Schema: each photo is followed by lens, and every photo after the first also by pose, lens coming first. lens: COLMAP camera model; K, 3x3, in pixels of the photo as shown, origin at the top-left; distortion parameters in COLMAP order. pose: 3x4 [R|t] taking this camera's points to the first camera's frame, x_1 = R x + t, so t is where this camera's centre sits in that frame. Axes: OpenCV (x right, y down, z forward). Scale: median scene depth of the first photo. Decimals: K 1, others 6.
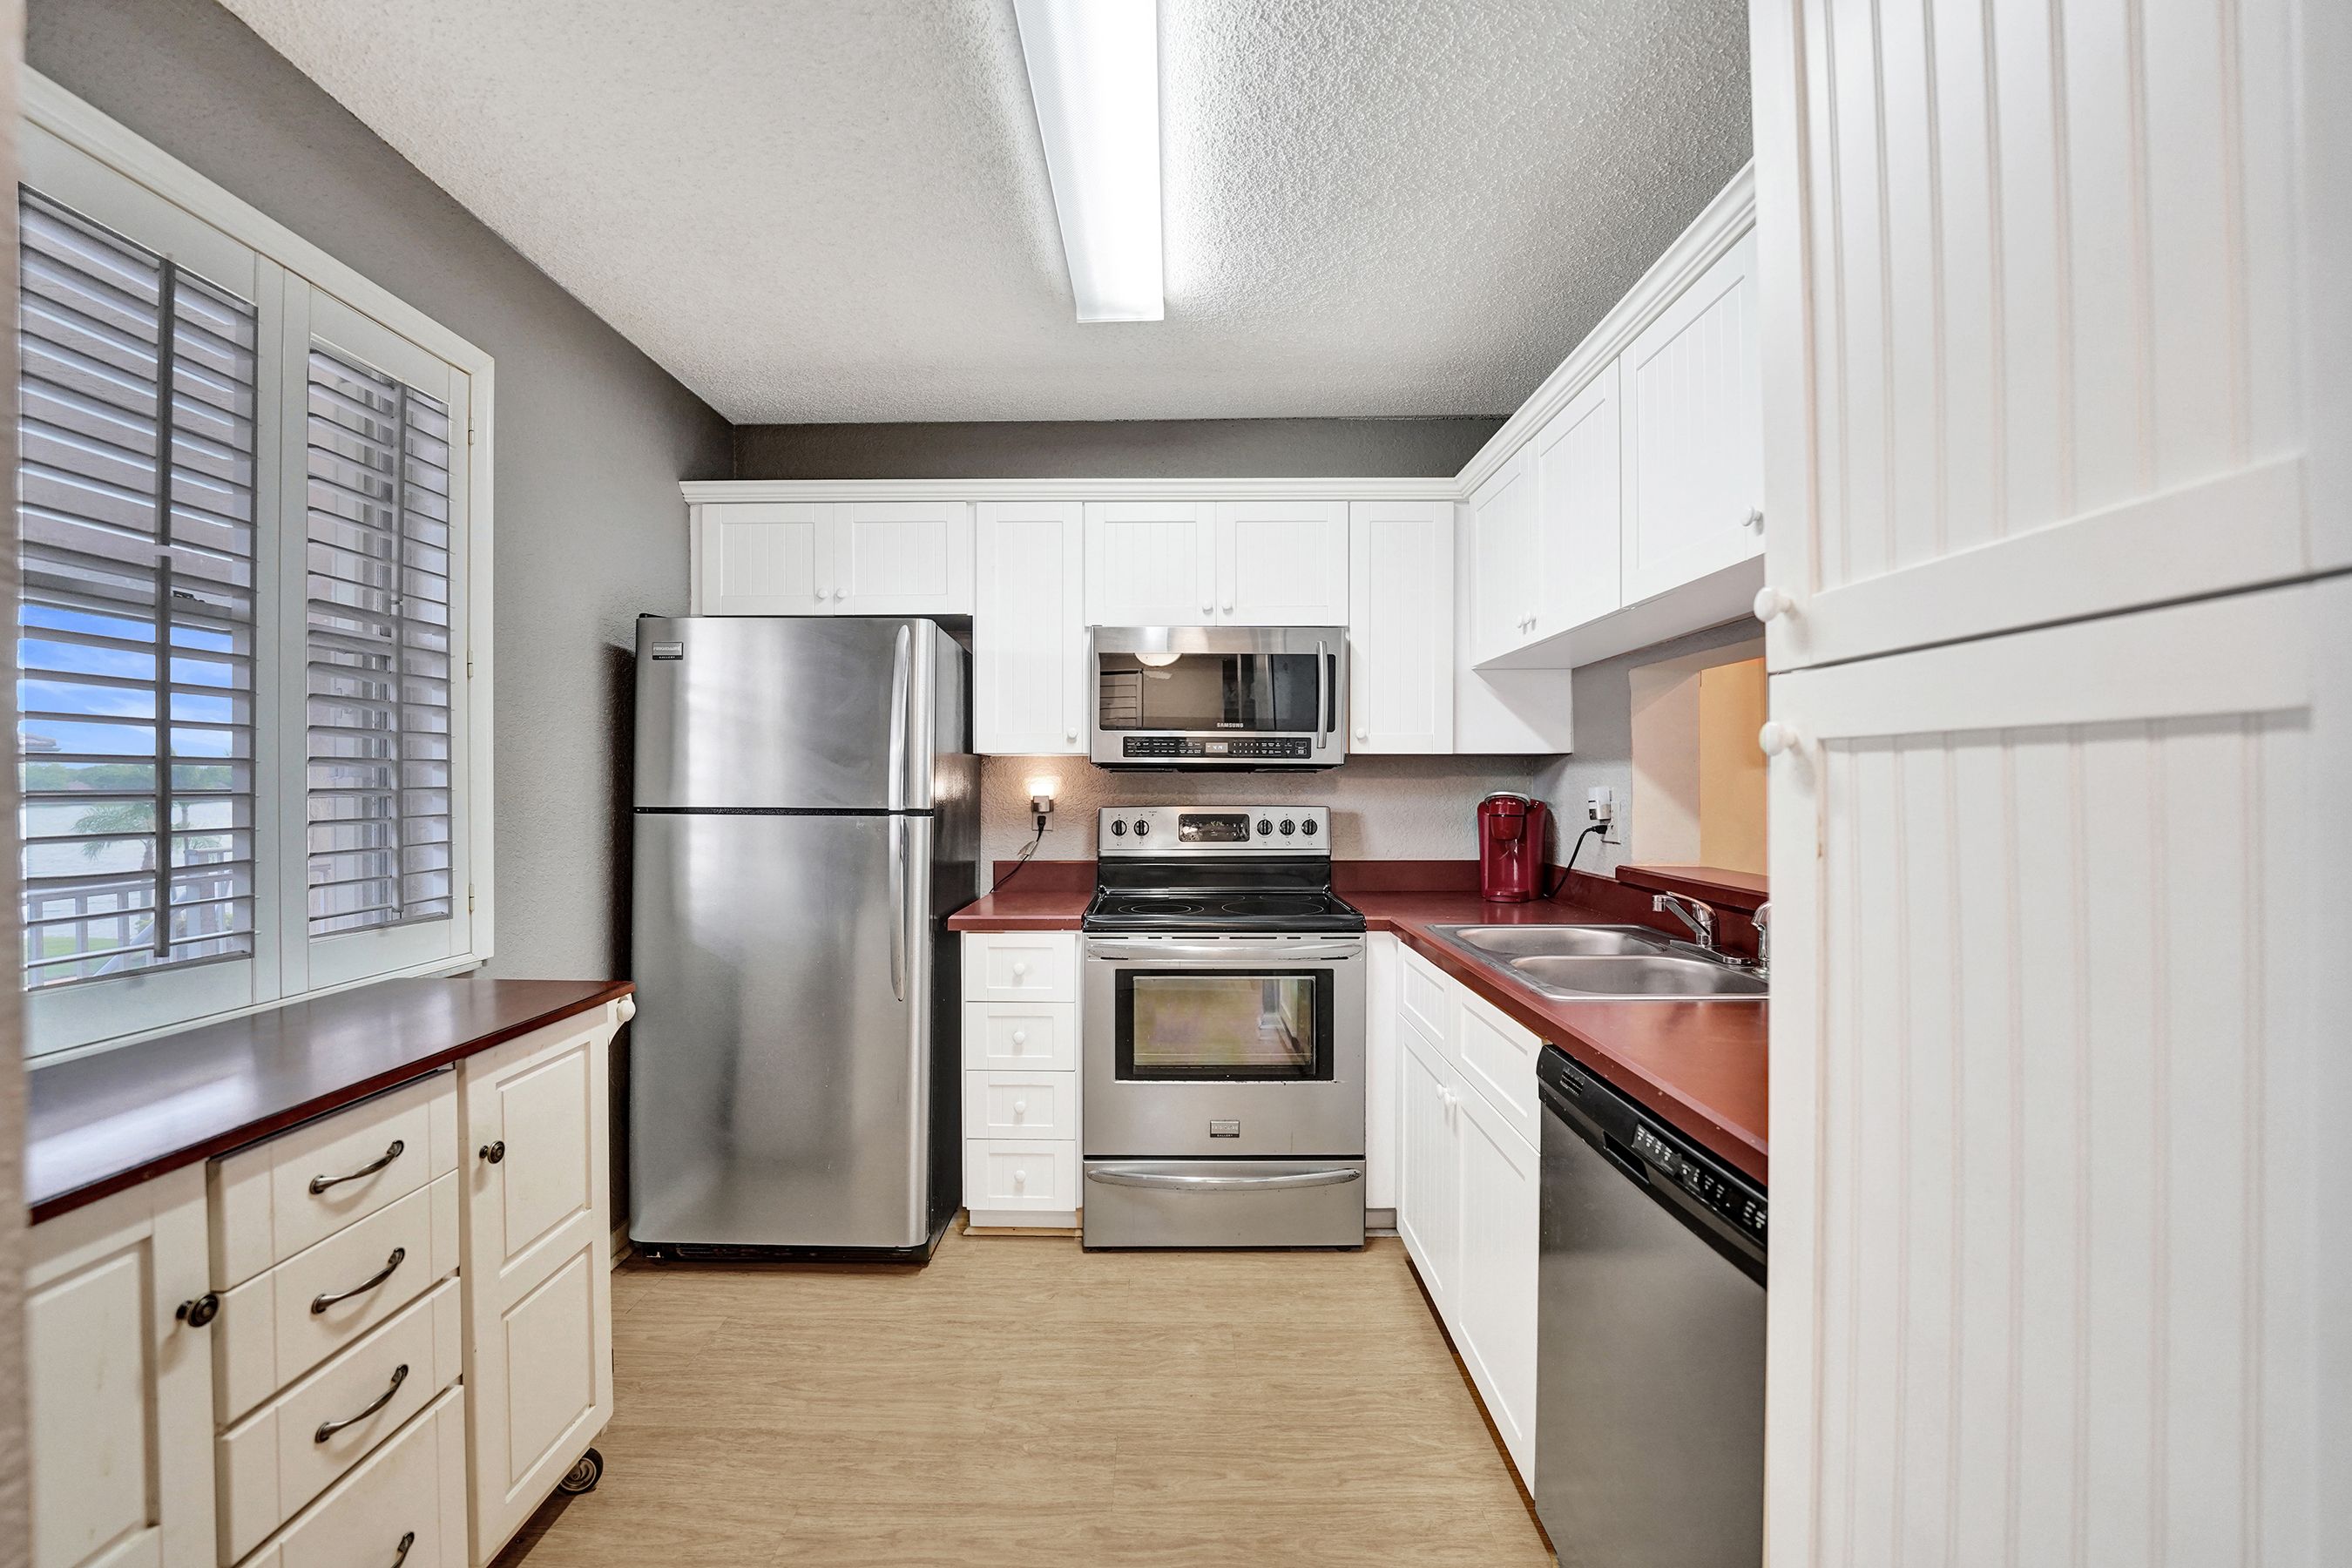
lens RADIAL K [[962.8, 0, 1163.0], [0, 962.8, 787.6], [0, 0, 1]] dist [-0.022112, 0.000047]
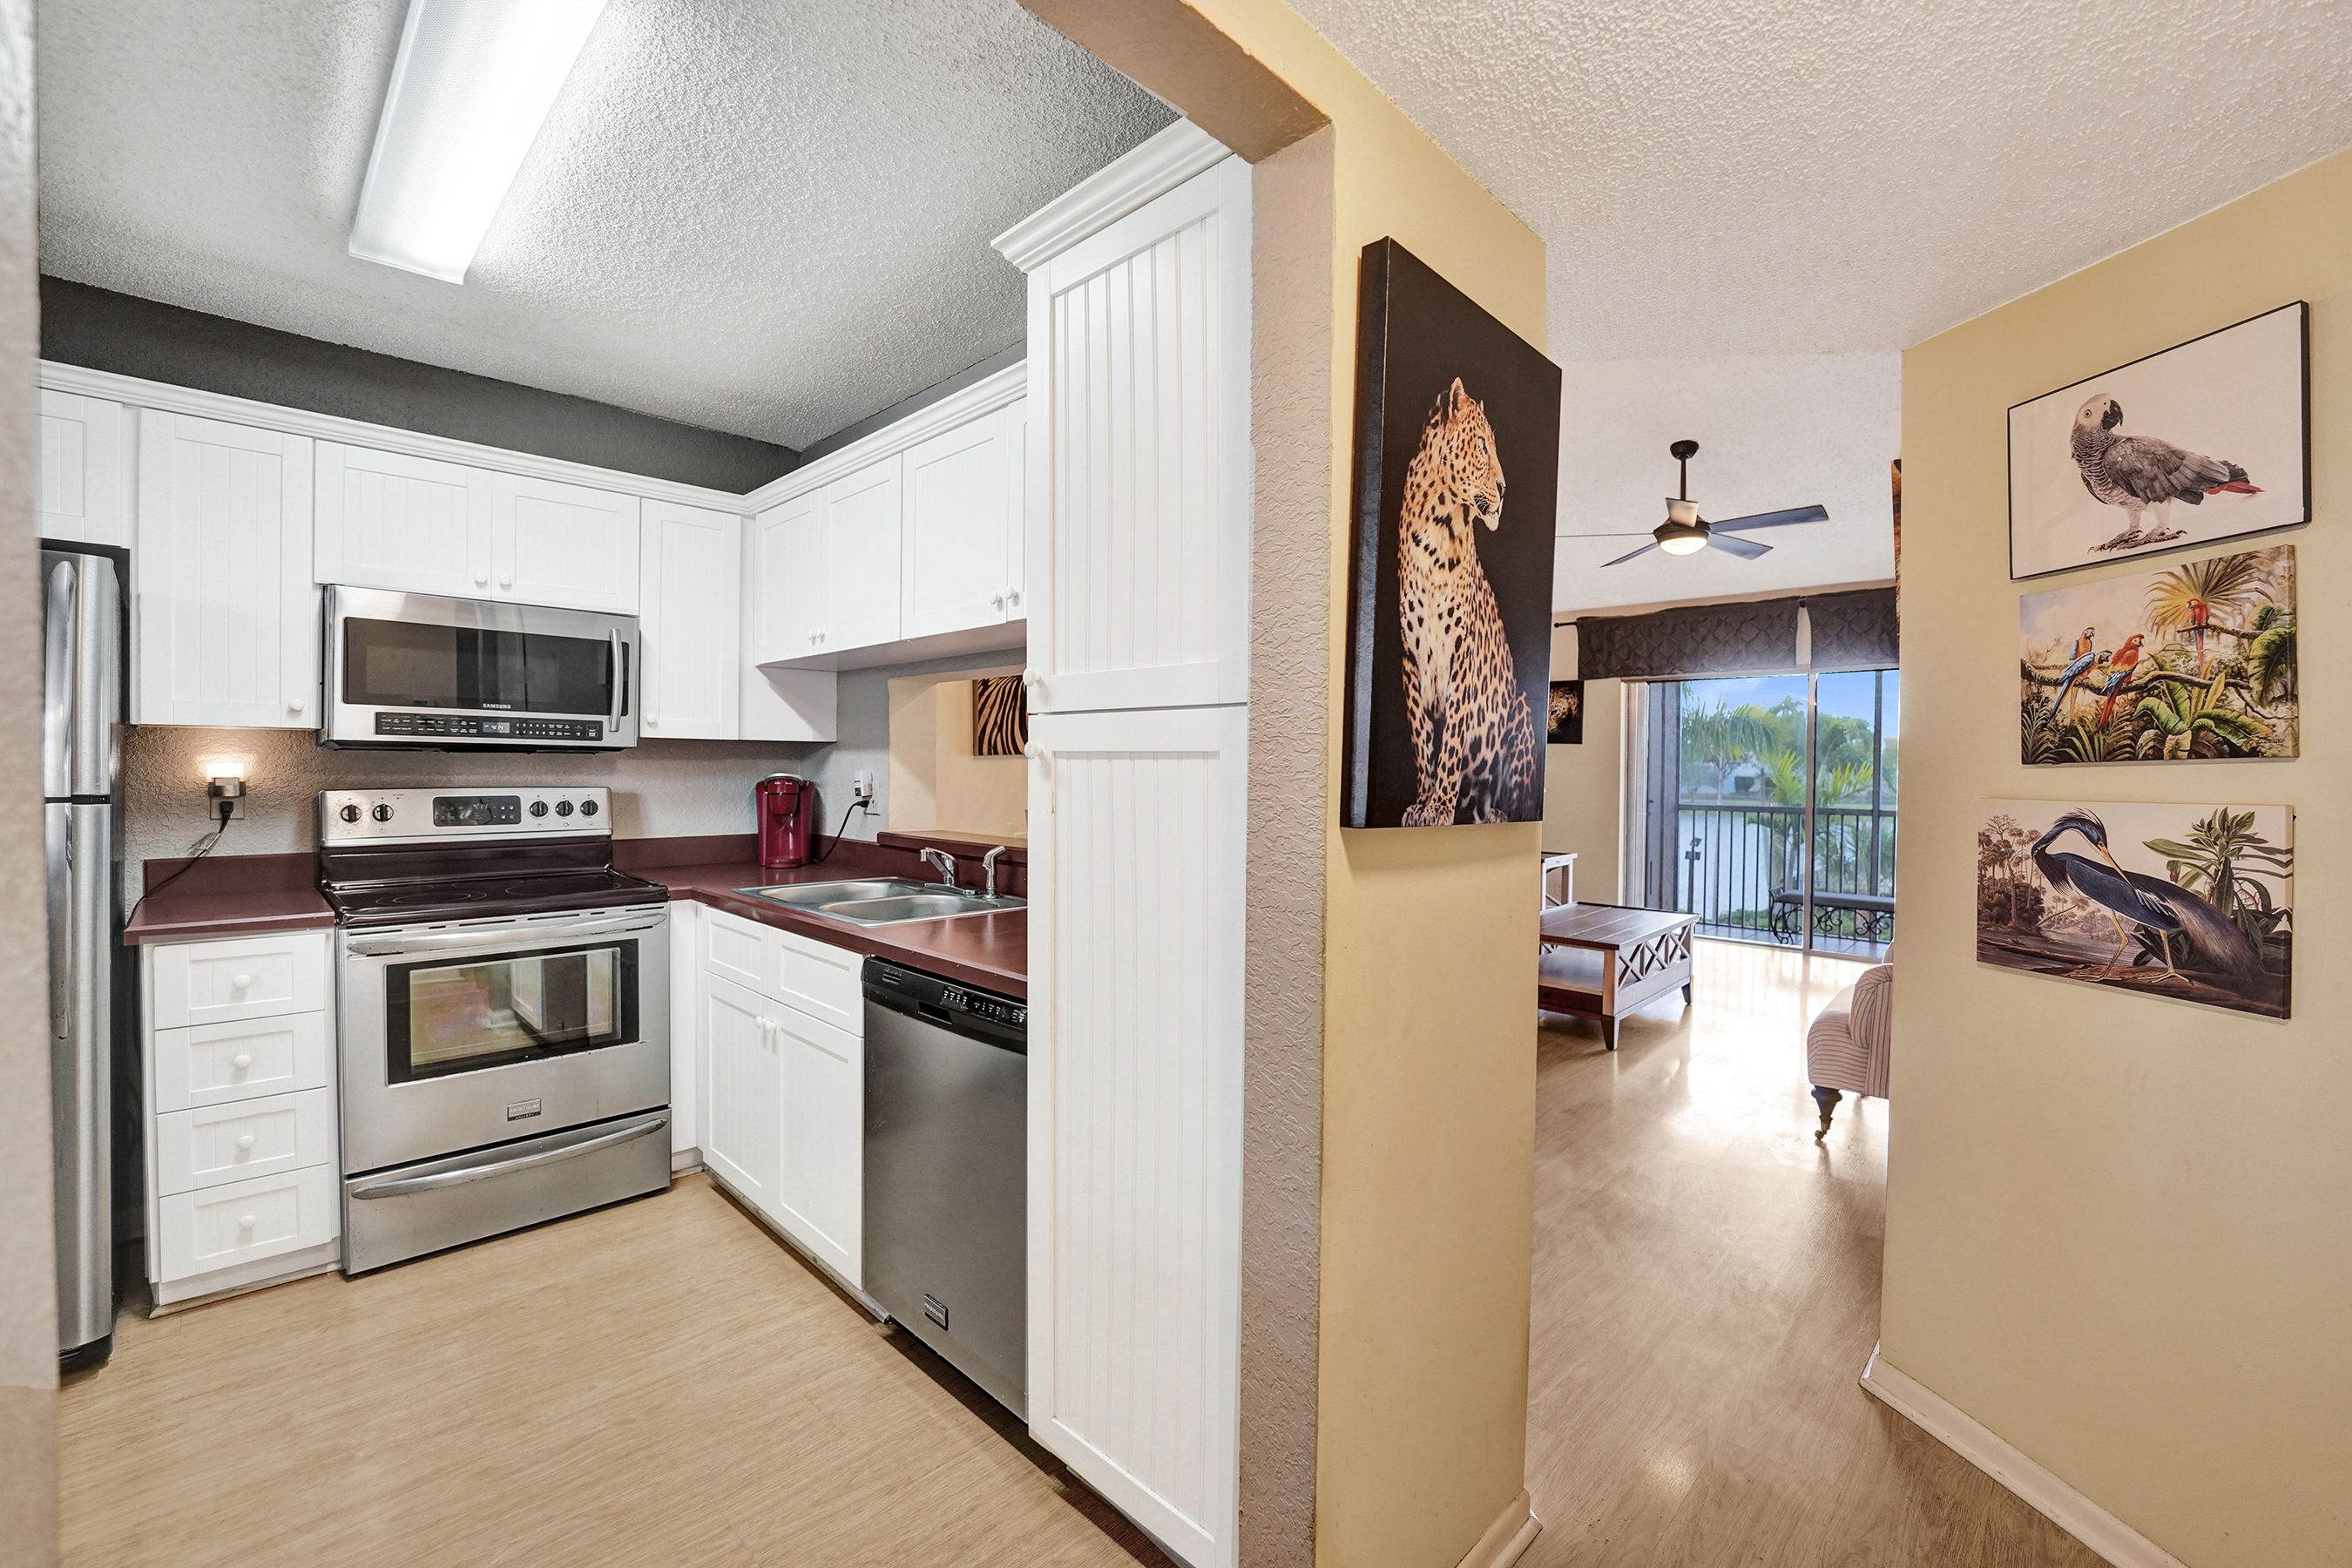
lens RADIAL K [[966.3, 0, 1177.6], [0, 966.3, 776.4], [0, 0, 1]] dist [-0.017628, 0.000313]
pose [[0.689231, -0.000508, 0.724541, -0.181646], [-0.008053, 0.999933, 0.008361, -0.006374], [-0.724497, -0.011597, 0.689181, -0.172975]]
